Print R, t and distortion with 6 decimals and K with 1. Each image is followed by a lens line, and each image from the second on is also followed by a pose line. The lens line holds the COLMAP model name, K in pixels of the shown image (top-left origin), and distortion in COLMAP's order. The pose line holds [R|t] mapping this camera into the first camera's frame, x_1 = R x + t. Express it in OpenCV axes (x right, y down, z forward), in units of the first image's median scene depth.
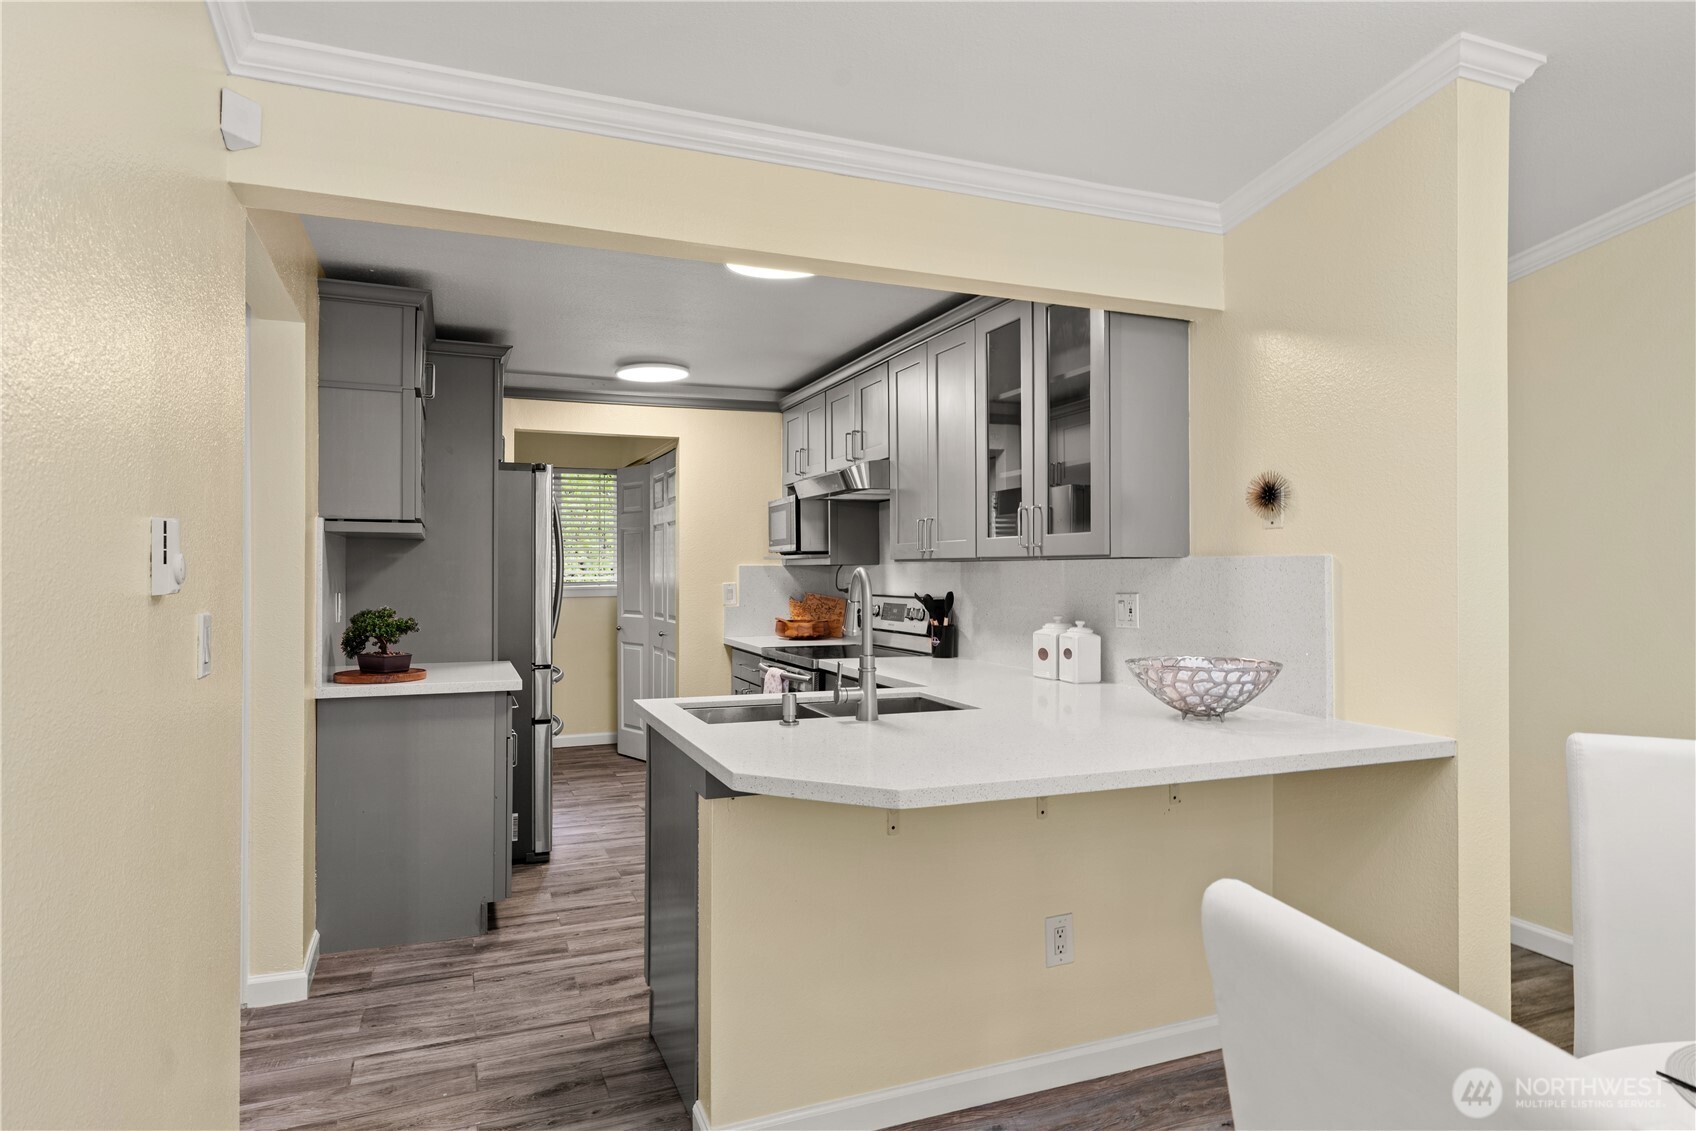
lens RADIAL K [[942.6, 0, 818.1], [0, 942.6, 570.0], [0, 0, 1]] dist [0.000368, -0.000042]
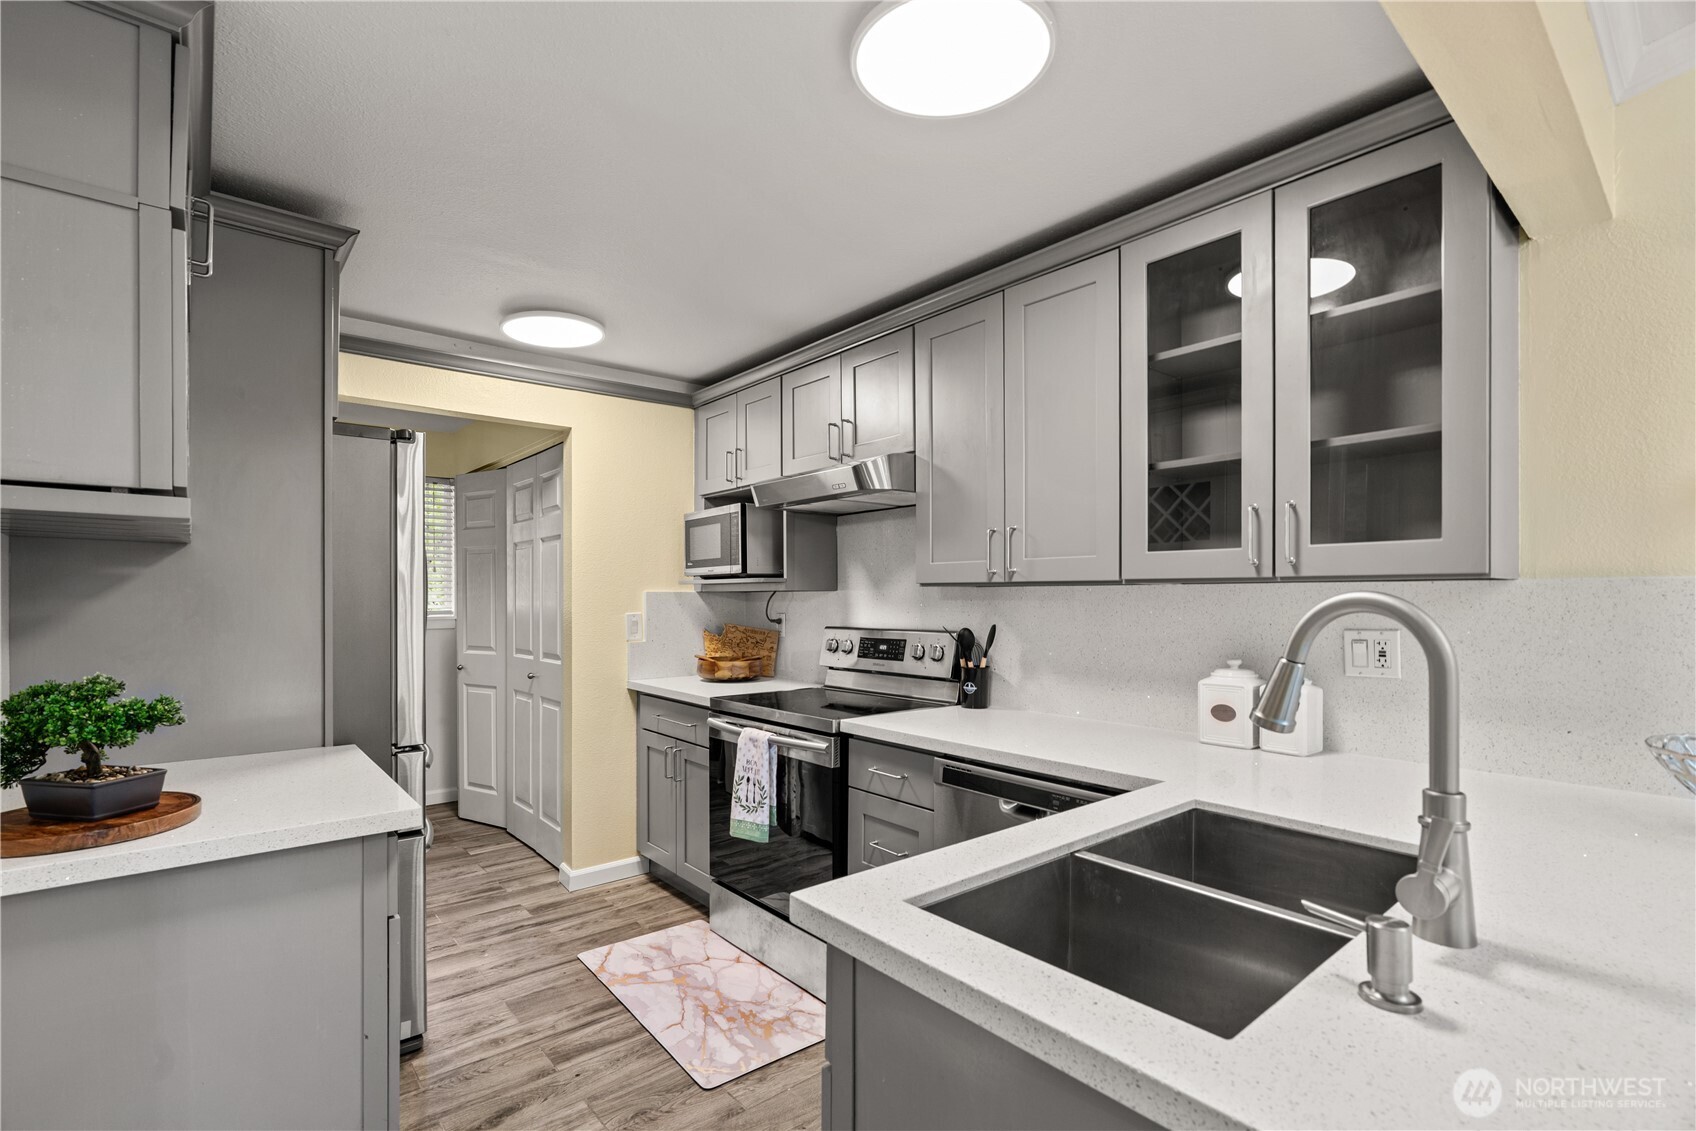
lens RADIAL K [[764.7, 0, 826.1], [0, 764.7, 603.8], [0, 0, 1]] dist [-0.005786, -0.000115]
pose [[0.949860, -0.001952, 0.312671, -0.183362], [-0.000609, 0.999967, 0.008095, 0.000273], [-0.312676, -0.007880, 0.949827, 0.416021]]
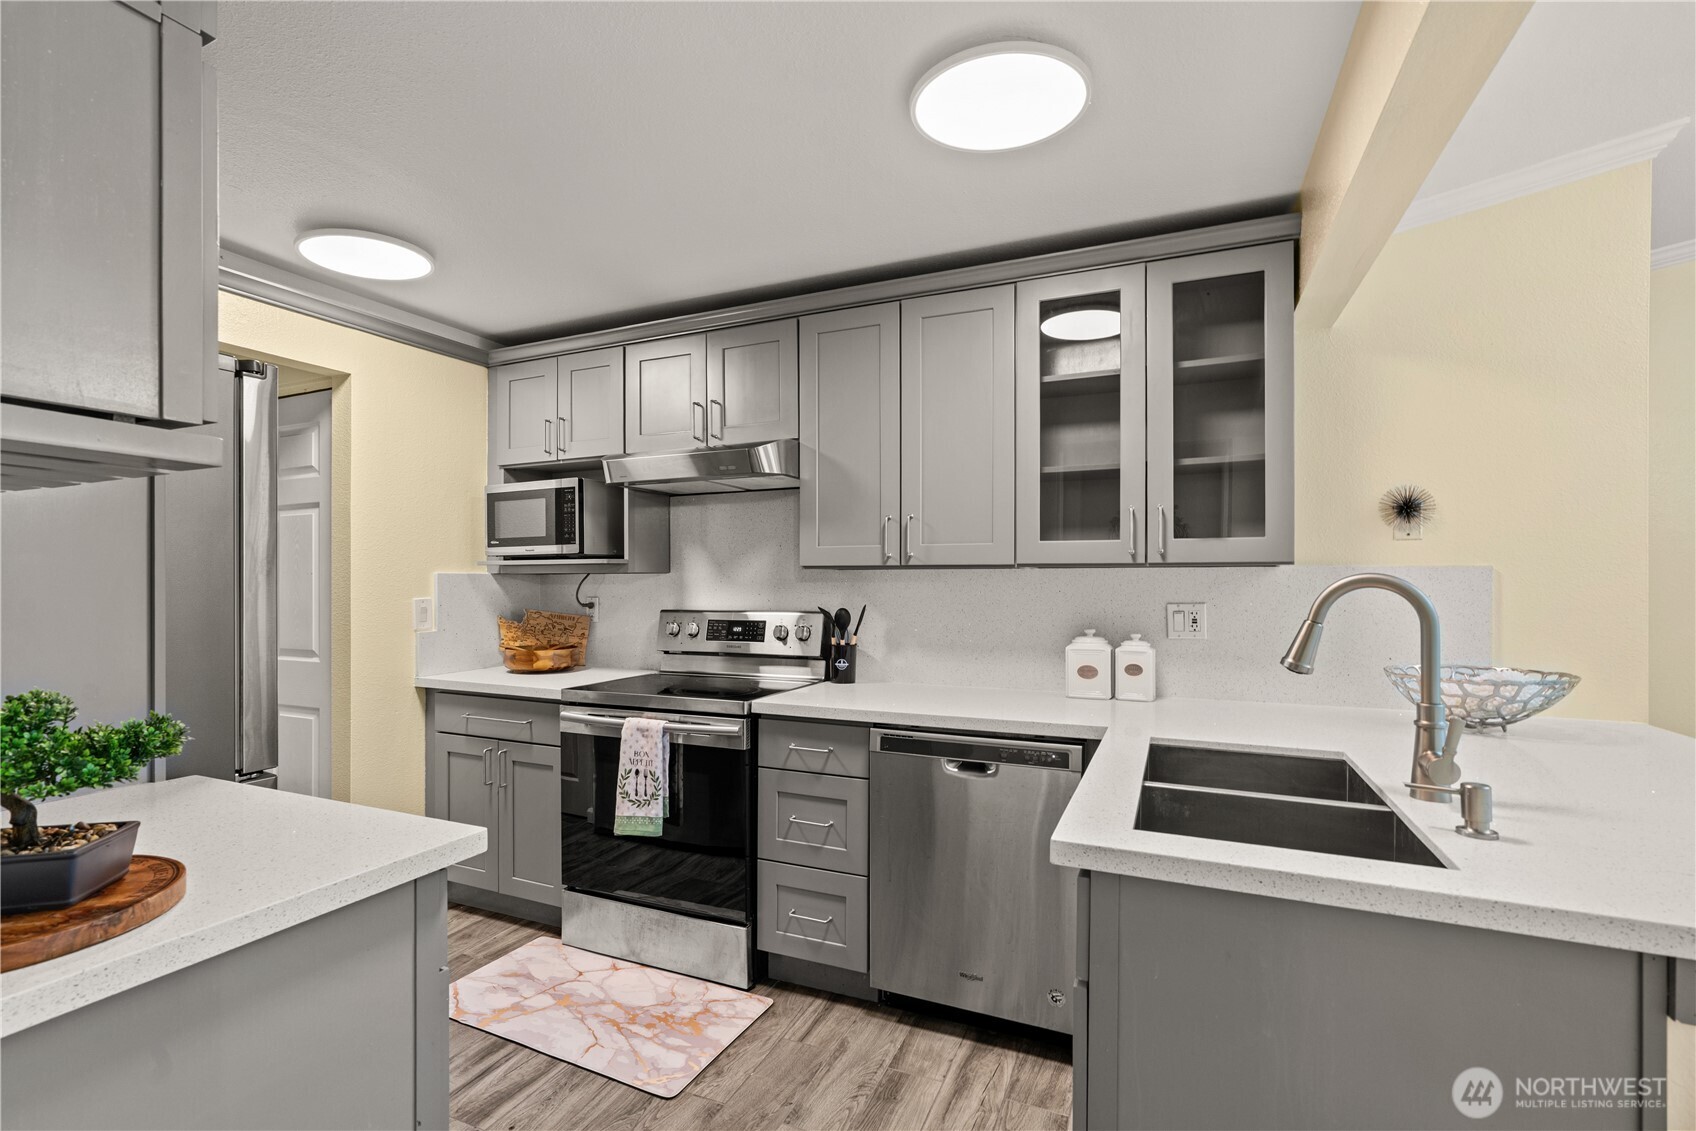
lens RADIAL K [[769.3, 0, 817.3], [0, 769.3, 586.7], [0, 0, 1]] dist [-0.002967, 0.000528]
pose [[0.720103, -0.004010, 0.693856, -0.356183], [-0.000142, 0.999982, 0.005927, 0.002302], [-0.693867, -0.004366, 0.720090, 0.502912]]
